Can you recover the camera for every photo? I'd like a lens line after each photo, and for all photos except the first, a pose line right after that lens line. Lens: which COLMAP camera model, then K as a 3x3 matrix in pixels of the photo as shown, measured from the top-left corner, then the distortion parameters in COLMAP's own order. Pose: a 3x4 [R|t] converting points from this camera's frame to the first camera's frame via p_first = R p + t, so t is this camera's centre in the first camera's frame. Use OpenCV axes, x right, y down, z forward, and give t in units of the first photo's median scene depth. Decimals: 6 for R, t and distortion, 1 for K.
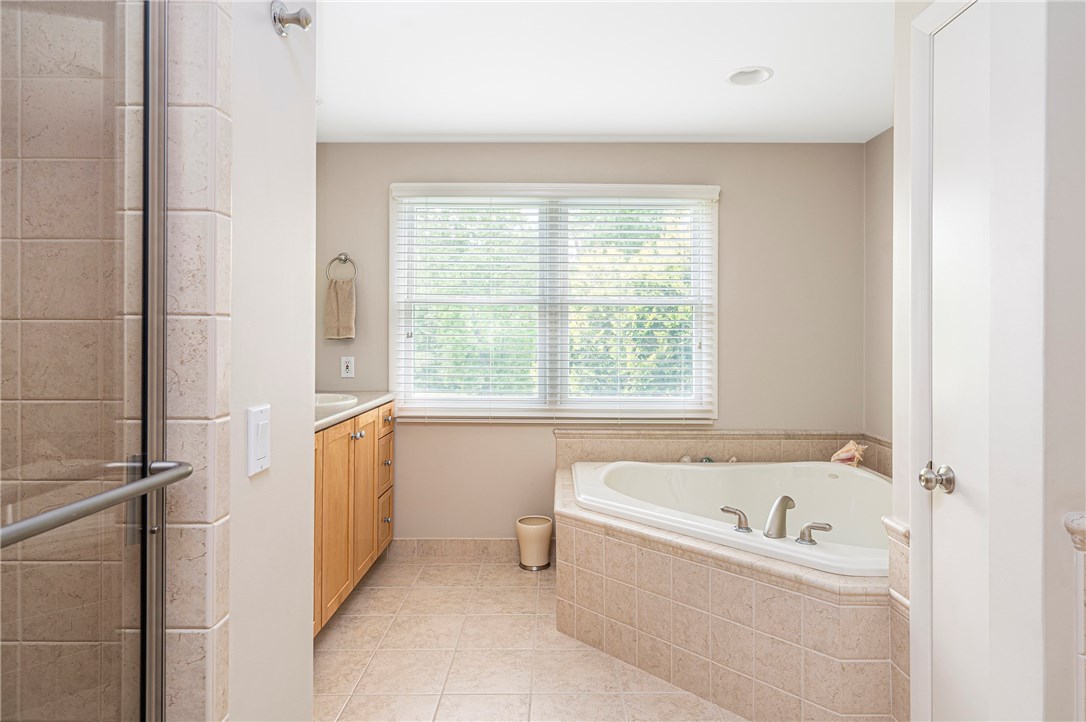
lens RADIAL K [[613.7, 0, 548.8], [0, 613.7, 342.6], [0, 0, 1]] dist [-0.002380, -0.000004]
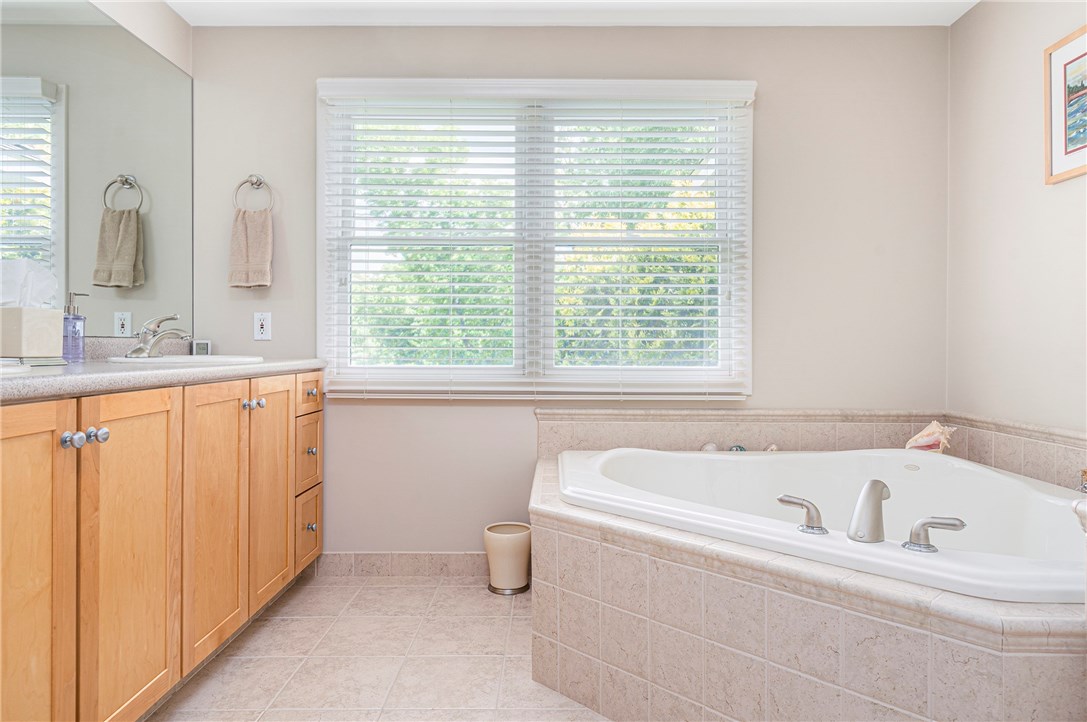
lens RADIAL K [[644.8, 0, 543.5], [0, 644.8, 361.0], [0, 0, 1]] dist [0.003191, -0.000079]
pose [[0.999998, 0.000800, -0.001830, 0.022214], [-0.000792, 0.999989, 0.004523, 0.086394], [0.001833, -0.004521, 0.999988, 0.223571]]
